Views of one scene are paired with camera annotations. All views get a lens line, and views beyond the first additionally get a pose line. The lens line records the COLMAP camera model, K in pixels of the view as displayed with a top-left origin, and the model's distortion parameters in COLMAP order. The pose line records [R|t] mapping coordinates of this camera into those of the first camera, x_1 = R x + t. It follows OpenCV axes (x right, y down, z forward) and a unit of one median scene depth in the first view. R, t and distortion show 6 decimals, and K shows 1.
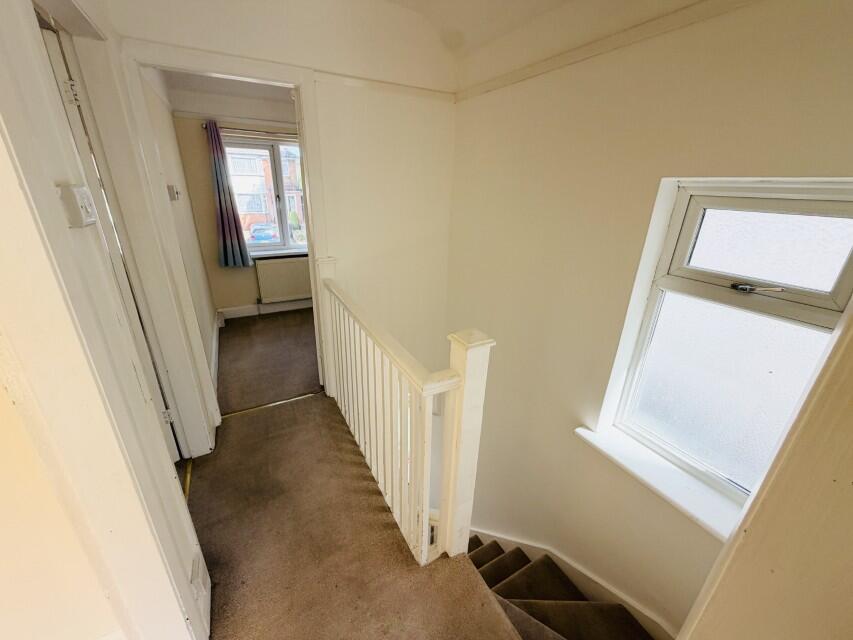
lens RADIAL K [[340.8, 0, 426.5], [0, 340.8, 320.0], [0, 0, 1]] dist [-0.001265, 0.000022]
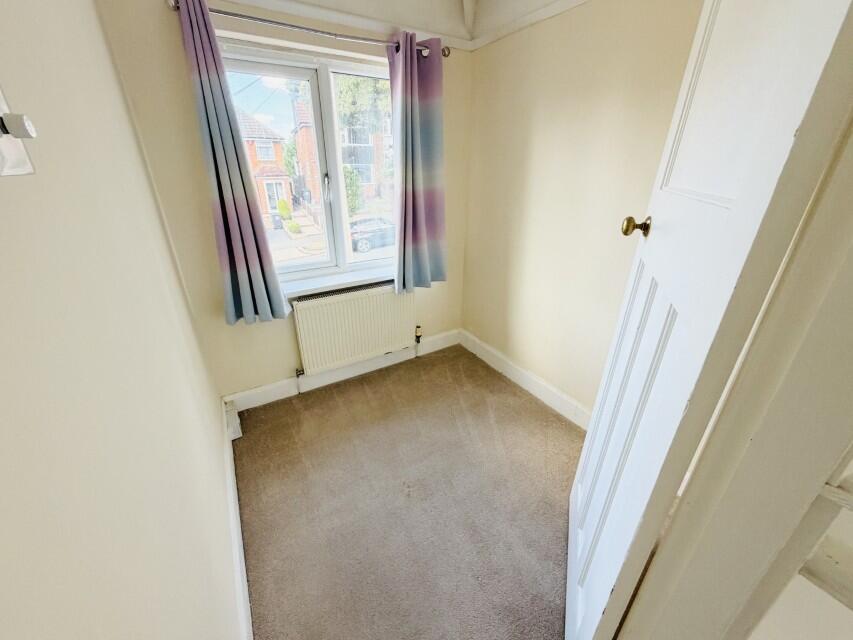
lens RADIAL K [[340.8, 0, 426.5], [0, 340.8, 320.0], [0, 0, 1]] dist [-0.001265, 0.000022]
pose [[0.998681, -0.041473, 0.030261, -0.311145], [0.040120, 0.998224, 0.044036, -0.159818], [-0.032034, -0.042764, 0.998572, 0.468560]]
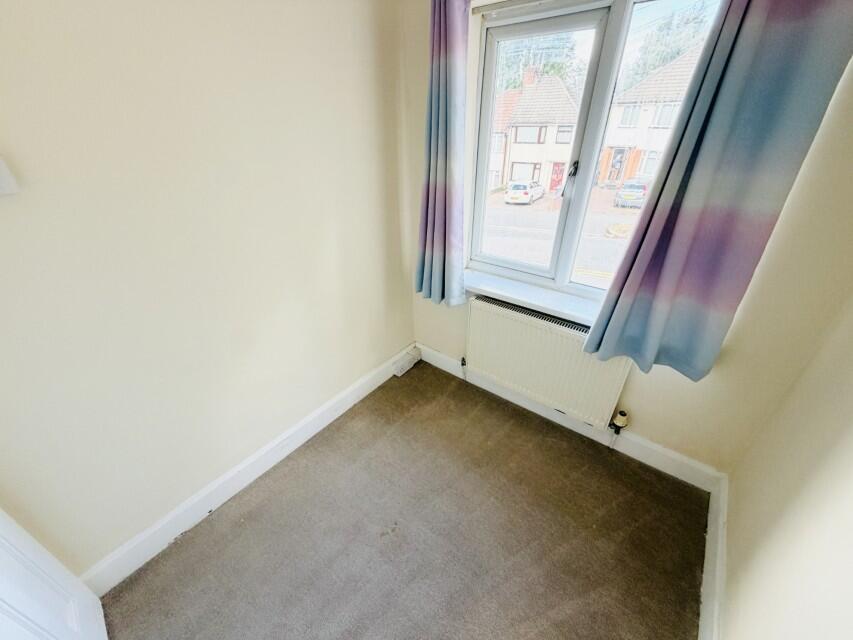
lens RADIAL K [[340.8, 0, 426.5], [0, 340.8, 320.0], [0, 0, 1]] dist [-0.001265, 0.000022]
pose [[0.394533, 0.431057, -0.811501, -0.110330], [-0.332724, 0.890227, 0.311112, -0.270782], [0.856527, 0.147262, 0.494647, 0.692936]]
